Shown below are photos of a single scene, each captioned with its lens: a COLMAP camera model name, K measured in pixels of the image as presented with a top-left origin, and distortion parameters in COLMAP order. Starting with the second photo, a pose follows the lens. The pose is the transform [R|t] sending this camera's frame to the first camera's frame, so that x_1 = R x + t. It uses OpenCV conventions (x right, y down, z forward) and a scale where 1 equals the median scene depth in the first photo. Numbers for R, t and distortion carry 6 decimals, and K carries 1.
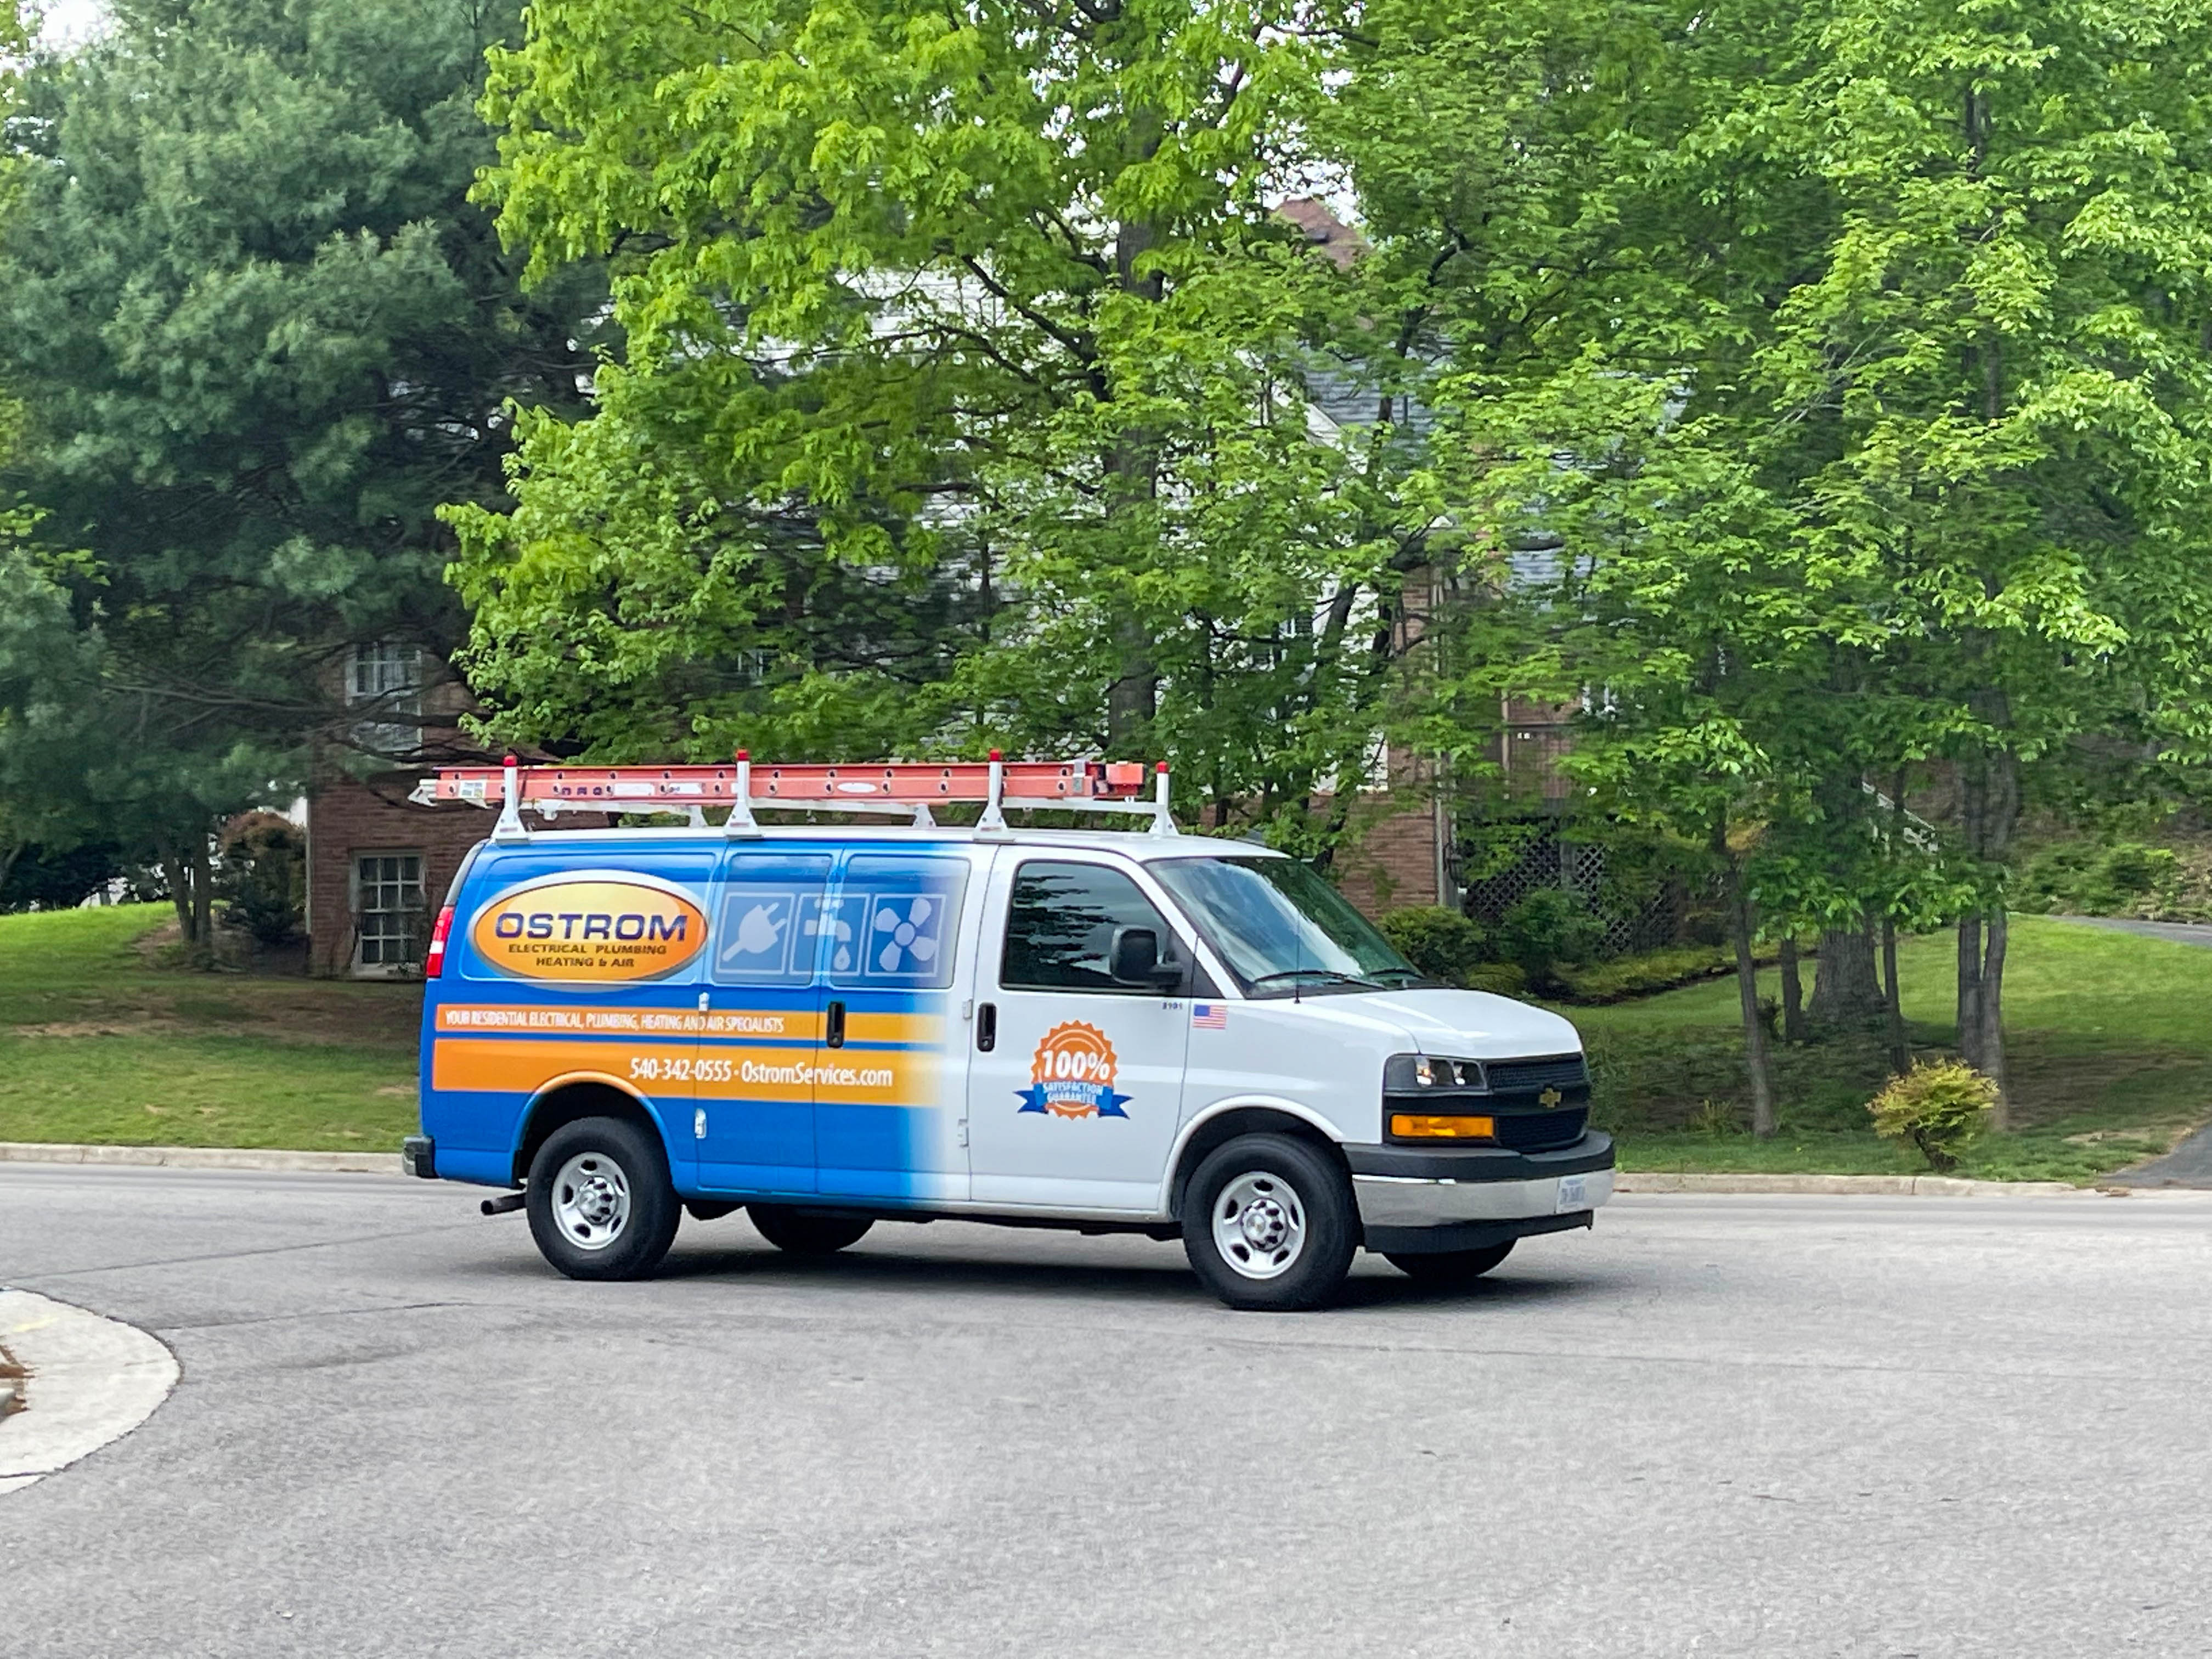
lens RADIAL K [[4070.2, 0, 1106.0], [0, 4070.2, 829.5], [0, 0, 1]] dist [0.260497, -0.040867]
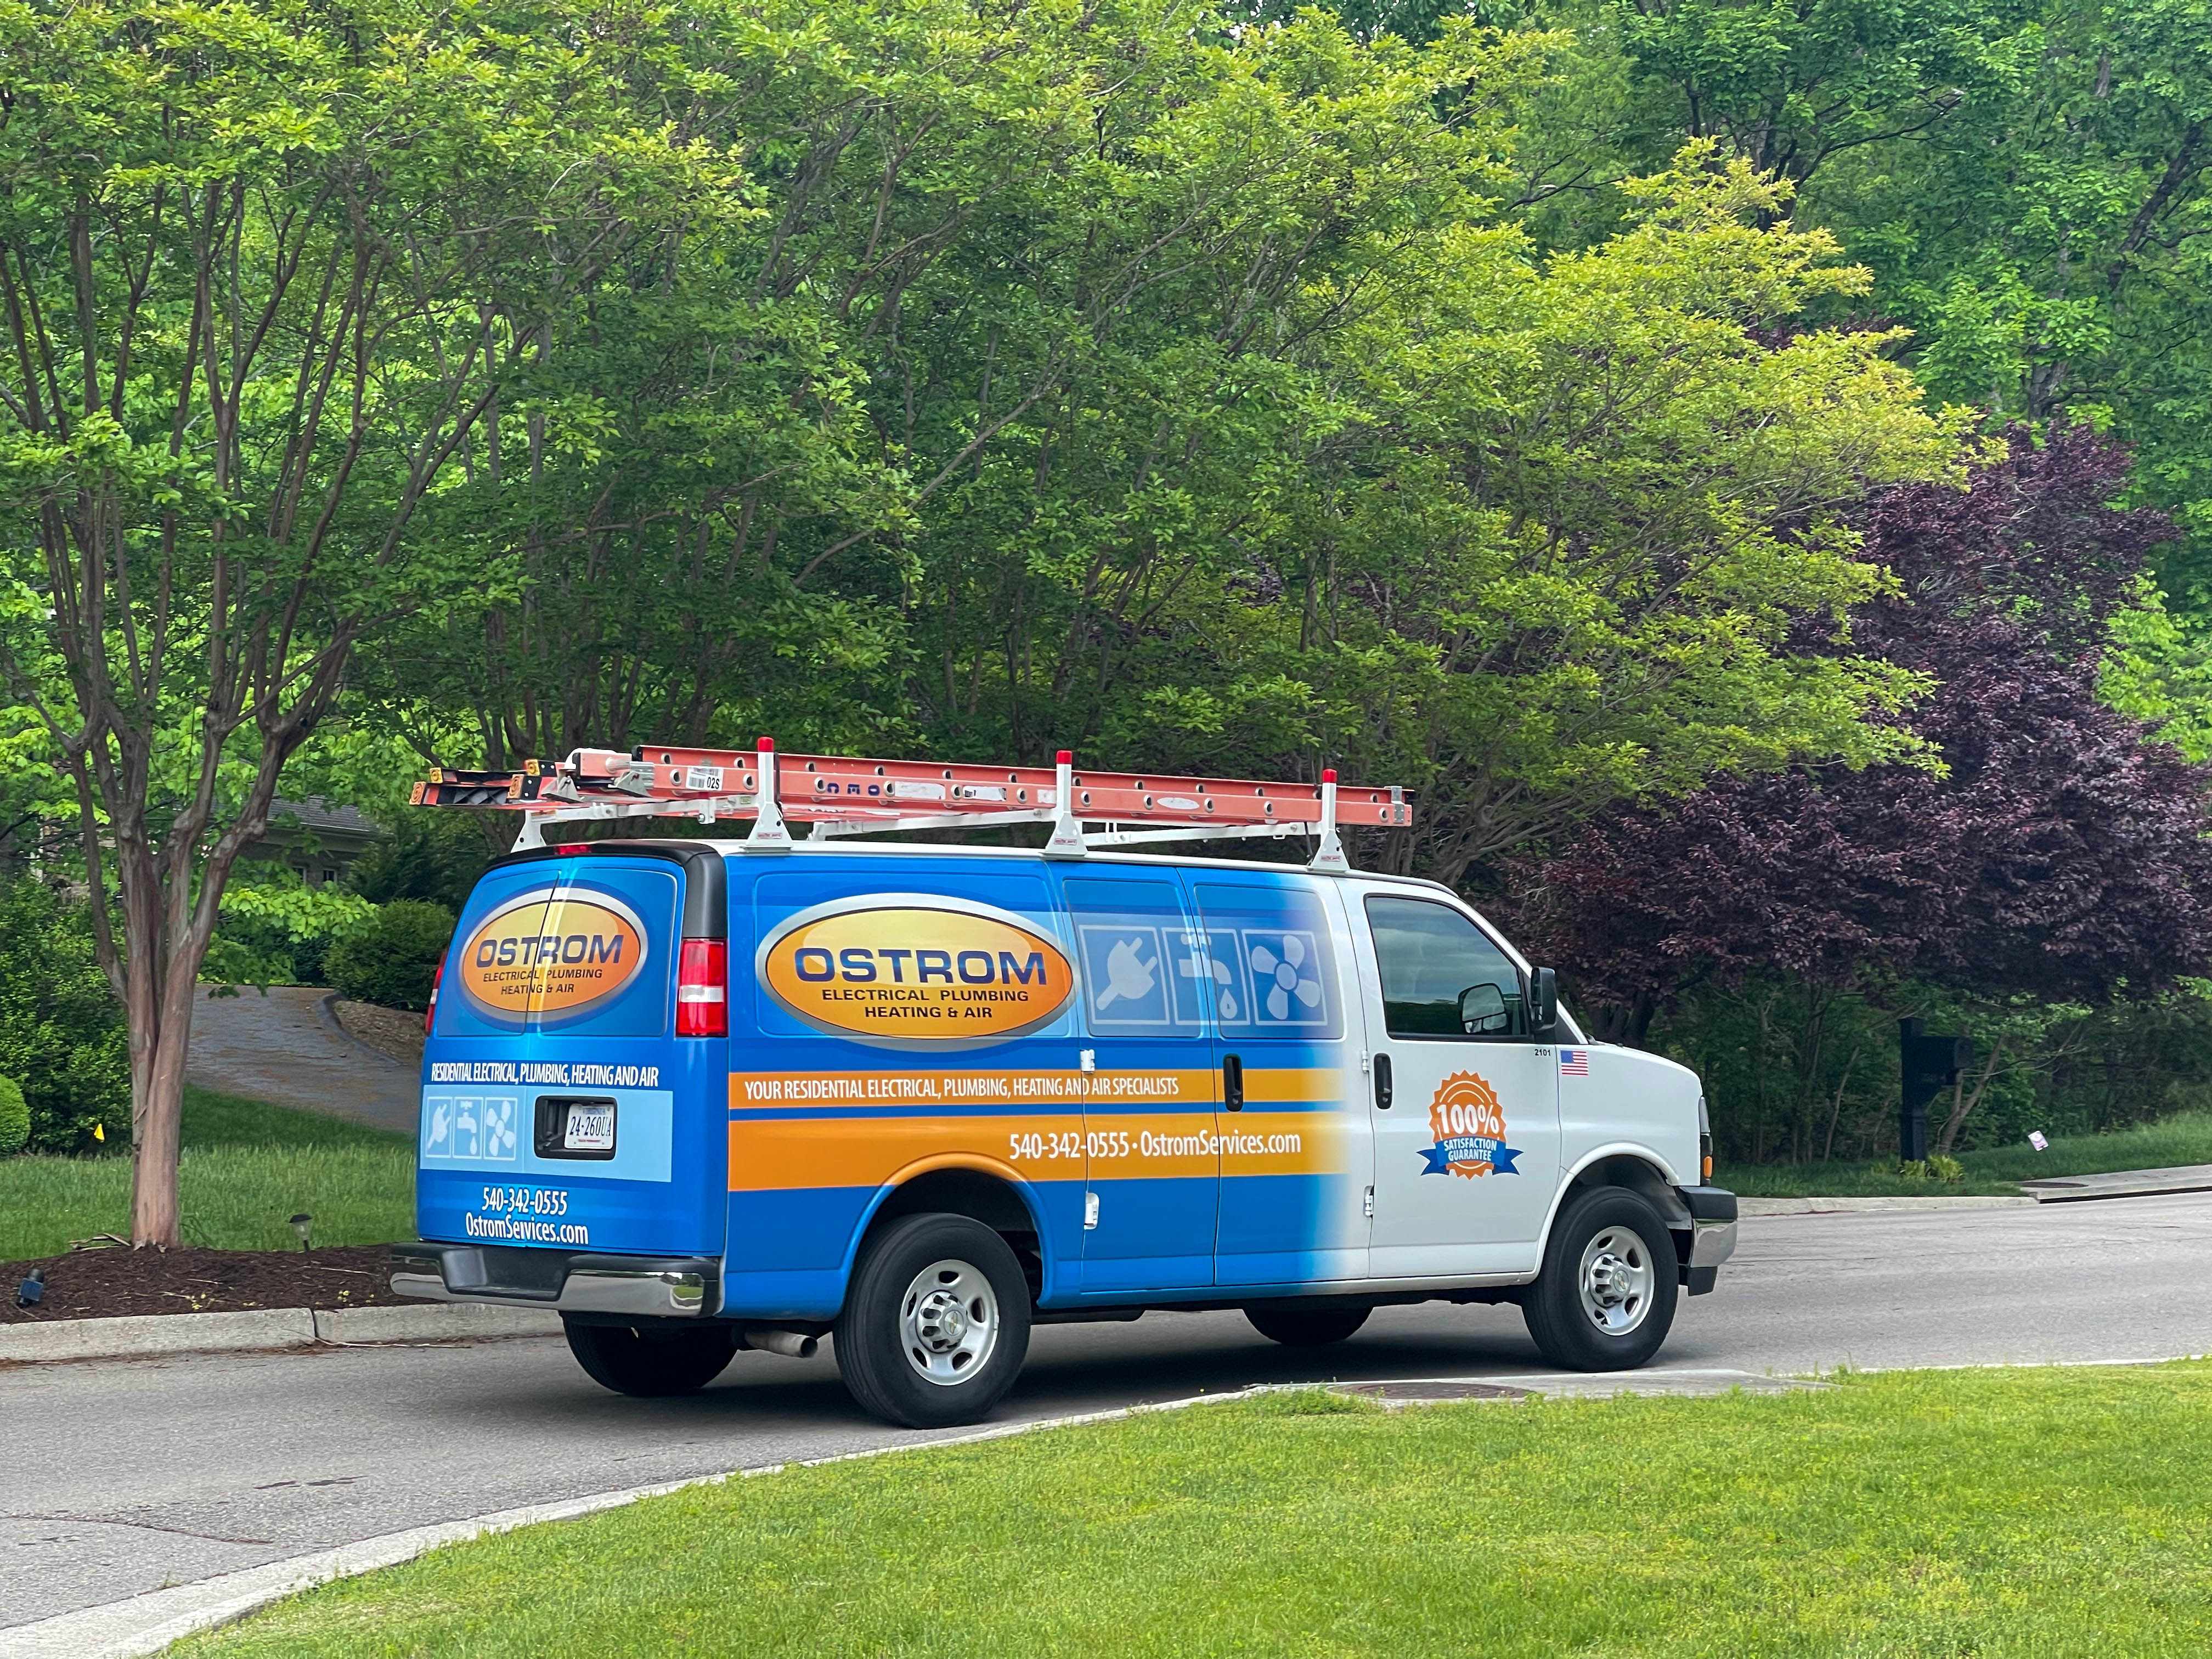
lens RADIAL K [[4140.5, 0, 1106.0], [0, 4140.5, 829.5], [0, 0, 1]] dist [0.041334, 4.740813]
pose [[0.342453, 0.042707, 0.938564, -0.873451], [-0.012353, 0.999085, -0.040953, 0.030509], [-0.939454, 0.002431, 0.342667, 0.723794]]
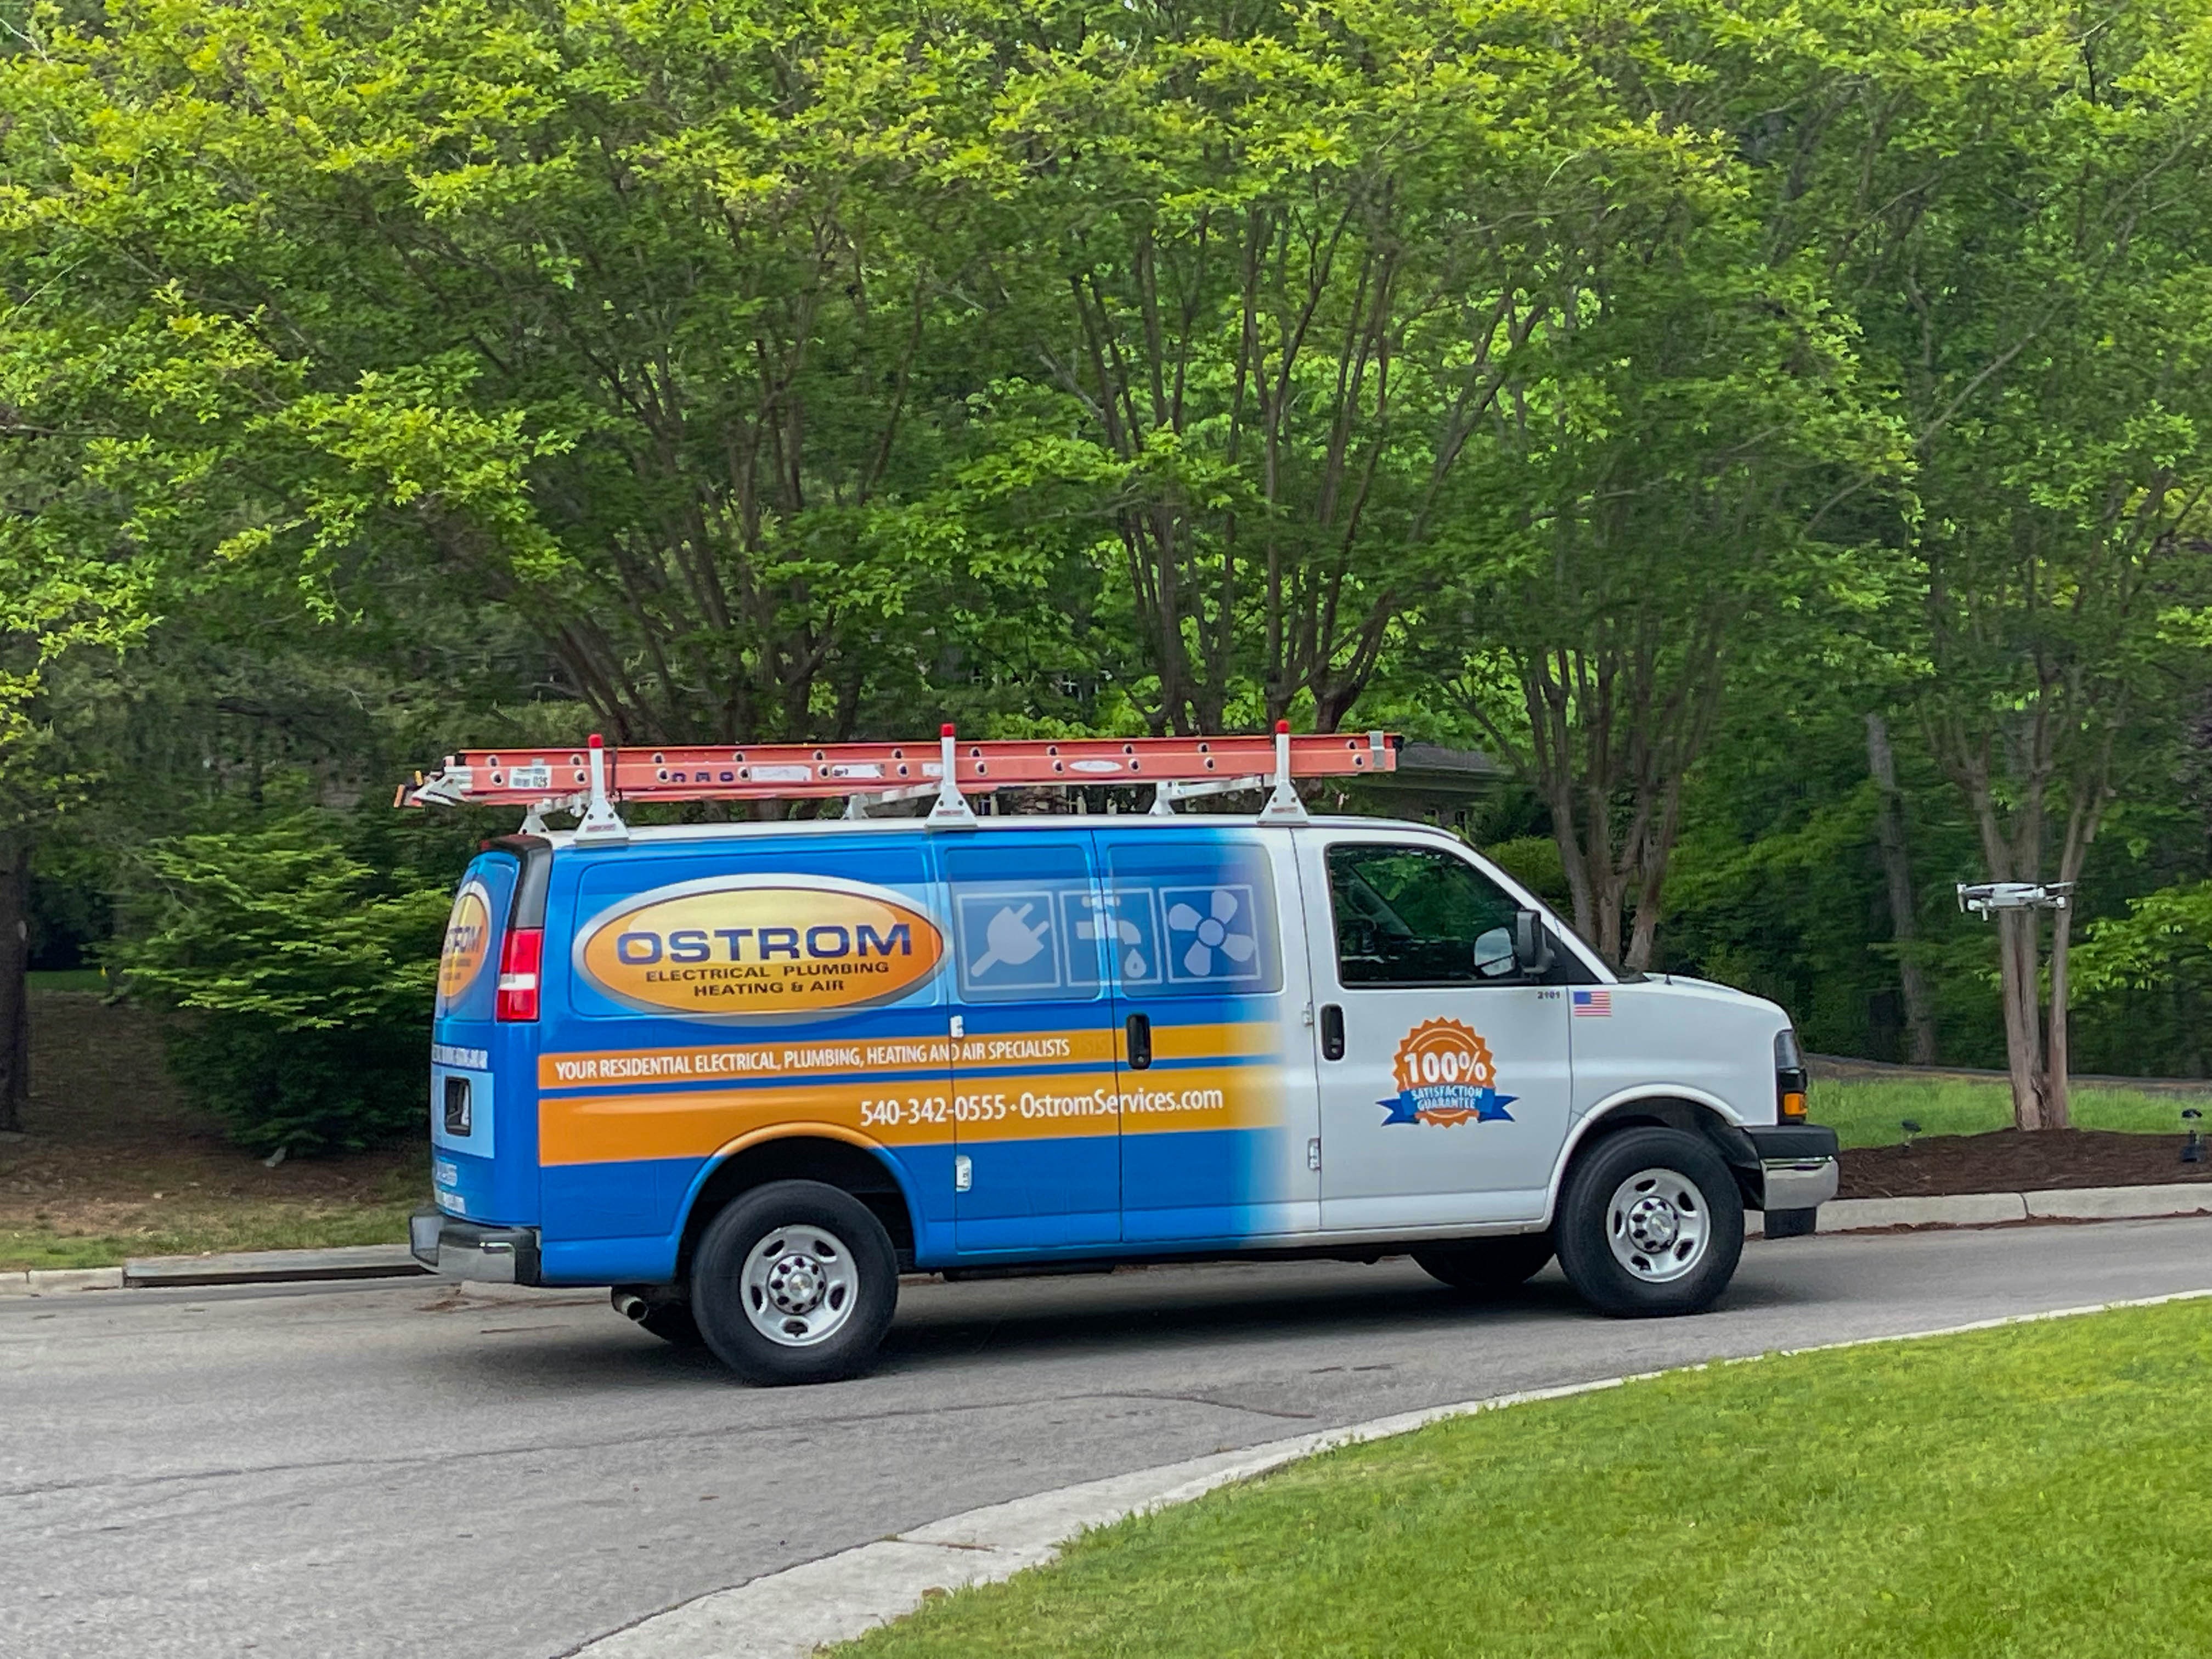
lens RADIAL K [[4070.2, 0, 1106.0], [0, 4070.2, 829.5], [0, 0, 1]] dist [0.260497, -0.040867]
pose [[0.686592, -0.013720, 0.726914, -0.683822], [0.028188, 0.999573, -0.007758, 0.009722], [-0.726496, 0.025816, 0.686685, 0.413979]]
